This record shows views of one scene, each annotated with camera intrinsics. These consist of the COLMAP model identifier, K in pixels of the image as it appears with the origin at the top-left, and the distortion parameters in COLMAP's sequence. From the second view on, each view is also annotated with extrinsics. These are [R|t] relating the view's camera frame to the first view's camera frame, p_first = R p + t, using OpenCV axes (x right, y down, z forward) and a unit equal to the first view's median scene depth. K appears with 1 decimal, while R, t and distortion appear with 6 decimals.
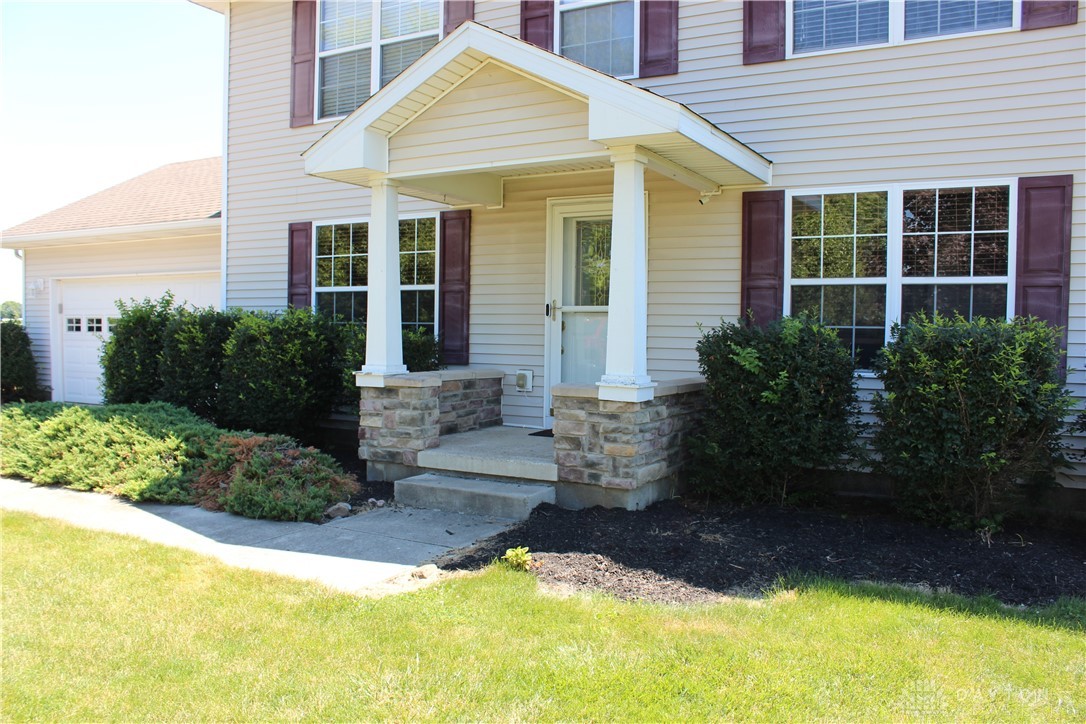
lens RADIAL K [[884.1, 0, 543.0], [0, 884.1, 362.0], [0, 0, 1]] dist [-0.154098, 0.147569]
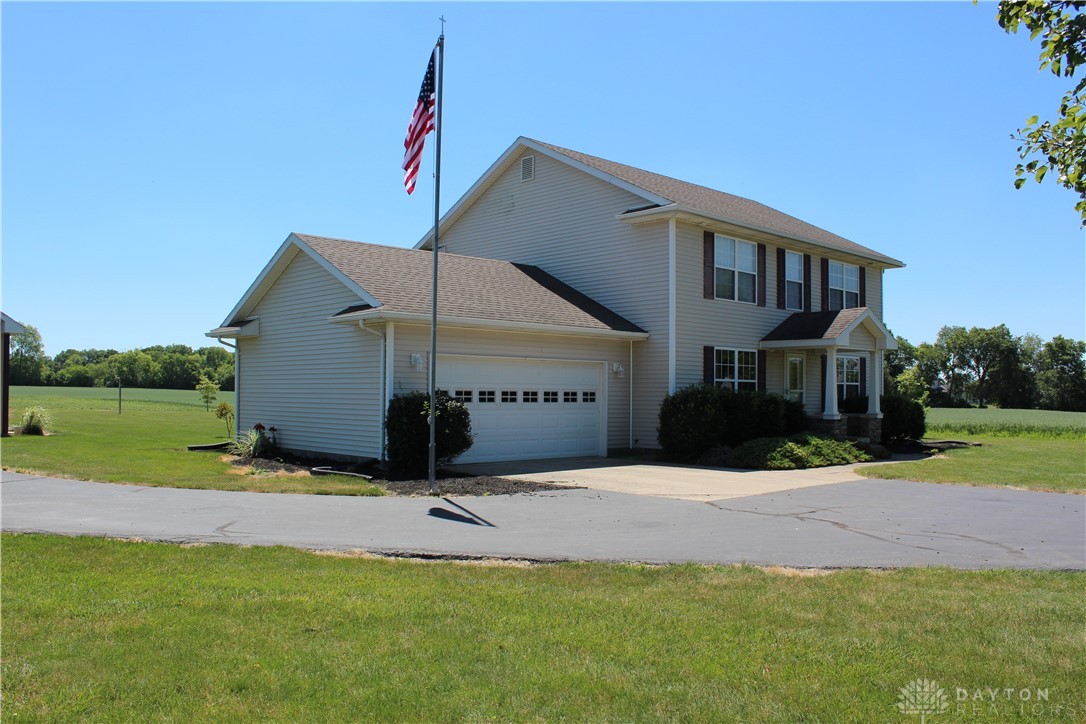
lens RADIAL K [[884.1, 0, 543.0], [0, 884.1, 362.0], [0, 0, 1]] dist [-0.154098, 0.147569]
pose [[0.307226, 0.026558, 0.951266, -3.300598], [0.030358, 0.998828, -0.037691, -0.082742], [-0.951152, 0.040458, 0.306060, 1.055281]]
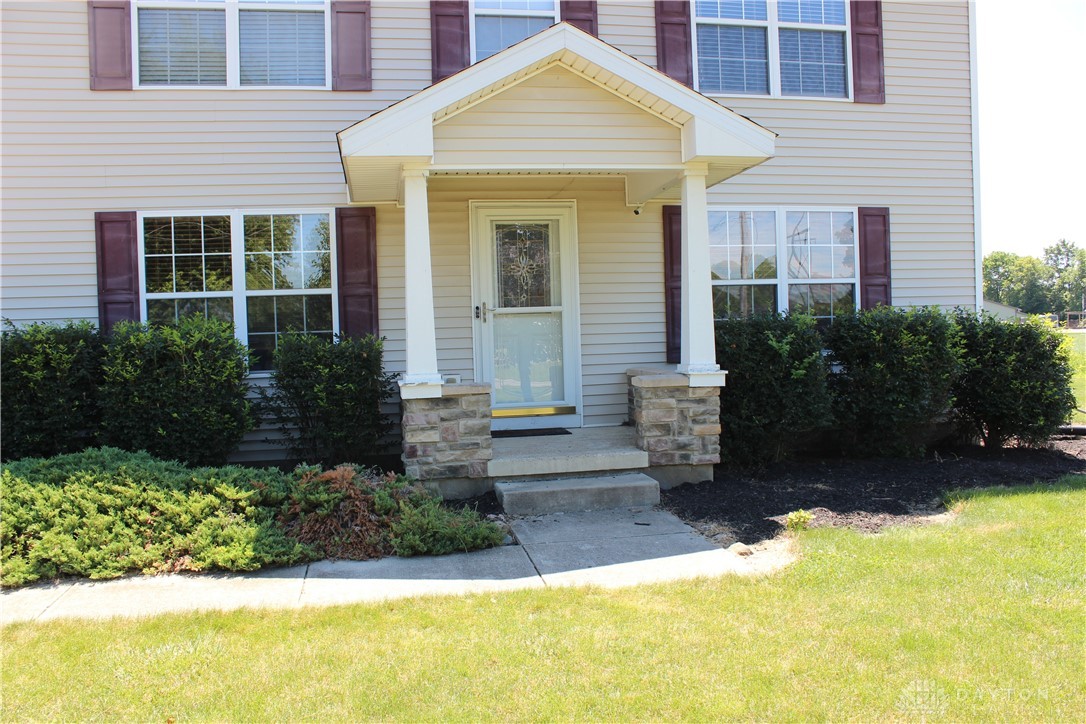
lens RADIAL K [[884.1, 0, 543.0], [0, 884.1, 362.0], [0, 0, 1]] dist [-0.154098, 0.147569]
pose [[0.770940, -0.055669, 0.634470, -0.680714], [0.063255, 0.997940, 0.010700, -0.010925], [-0.633758, 0.031885, 0.772874, 0.222466]]
